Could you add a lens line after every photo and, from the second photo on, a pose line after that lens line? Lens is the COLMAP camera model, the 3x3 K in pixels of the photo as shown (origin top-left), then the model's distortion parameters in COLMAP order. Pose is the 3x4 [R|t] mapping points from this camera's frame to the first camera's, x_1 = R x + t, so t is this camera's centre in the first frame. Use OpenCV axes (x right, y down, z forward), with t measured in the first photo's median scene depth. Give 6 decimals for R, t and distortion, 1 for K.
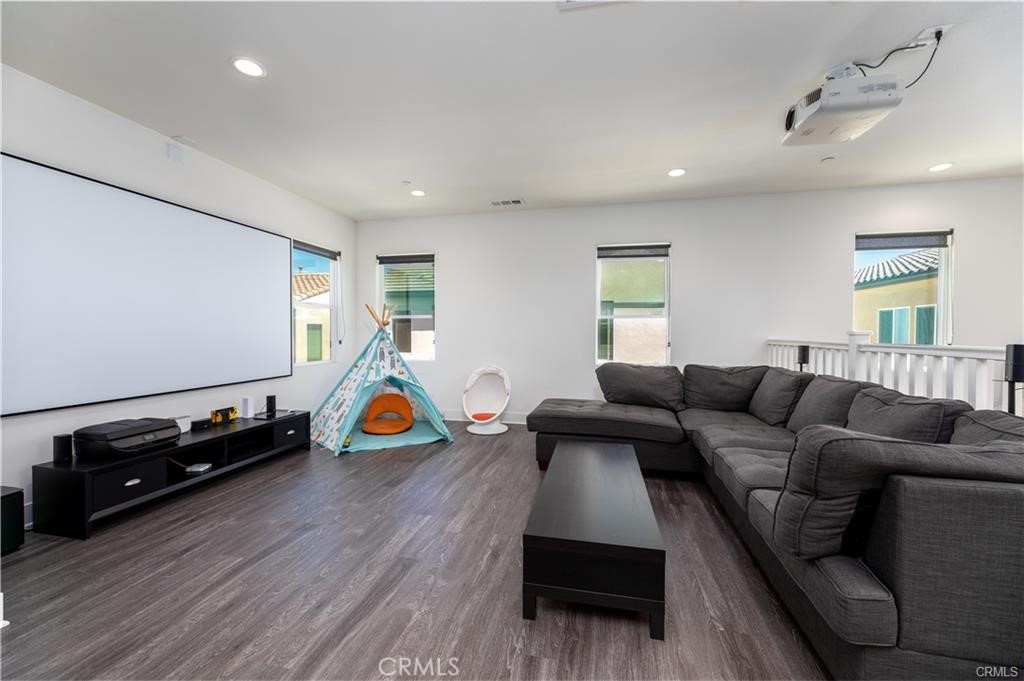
lens RADIAL K [[414.1, 0, 526.3], [0, 414.1, 336.3], [0, 0, 1]] dist [0.000195, -0.000475]
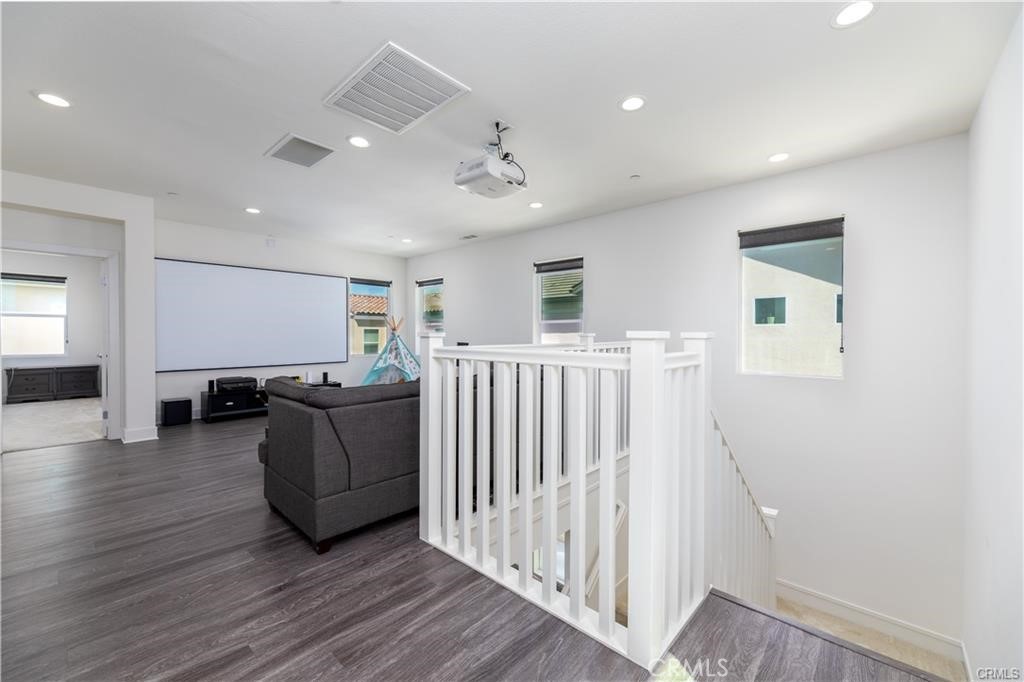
lens RADIAL K [[414.1, 0, 504.6], [0, 414.1, 339.2], [0, 0, 1]] dist [0.000195, -0.000475]
pose [[0.868943, 0.002135, -0.494907, 0.966652], [-0.001814, 0.999998, 0.001129, 0.003396], [0.494908, -0.000084, 0.868945, -0.131788]]
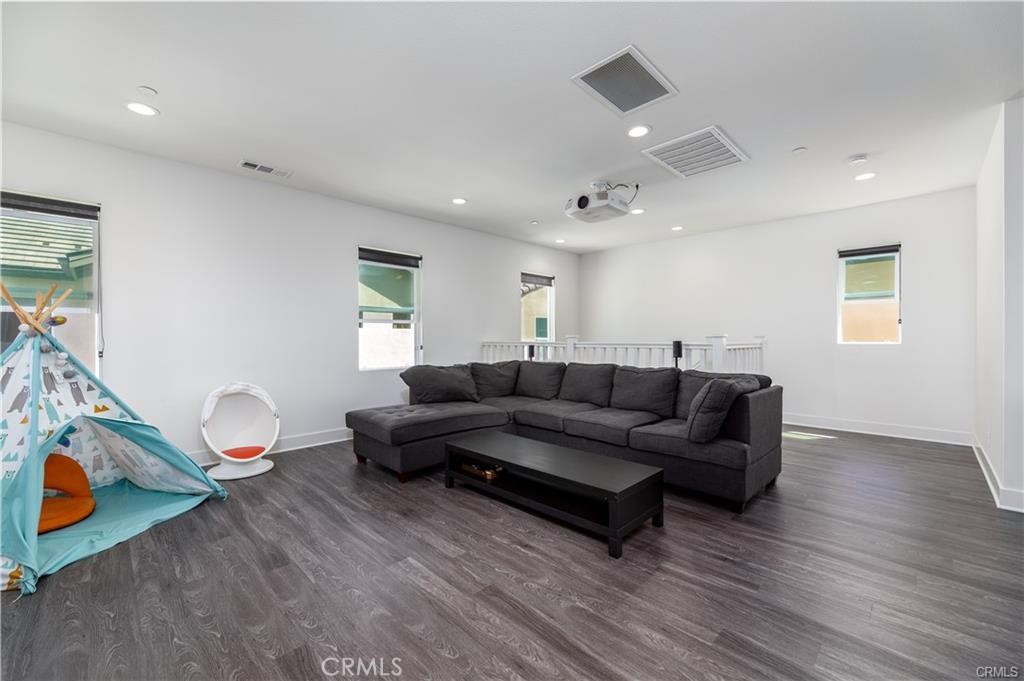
lens RADIAL K [[414.1, 0, 501.6], [0, 414.1, 336.9], [0, 0, 1]] dist [0.000195, -0.000475]
pose [[0.538999, -0.003419, 0.842300, -0.616783], [0.010239, 0.999944, -0.002493, -0.004526], [-0.842244, 0.009968, 0.539004, 0.289986]]
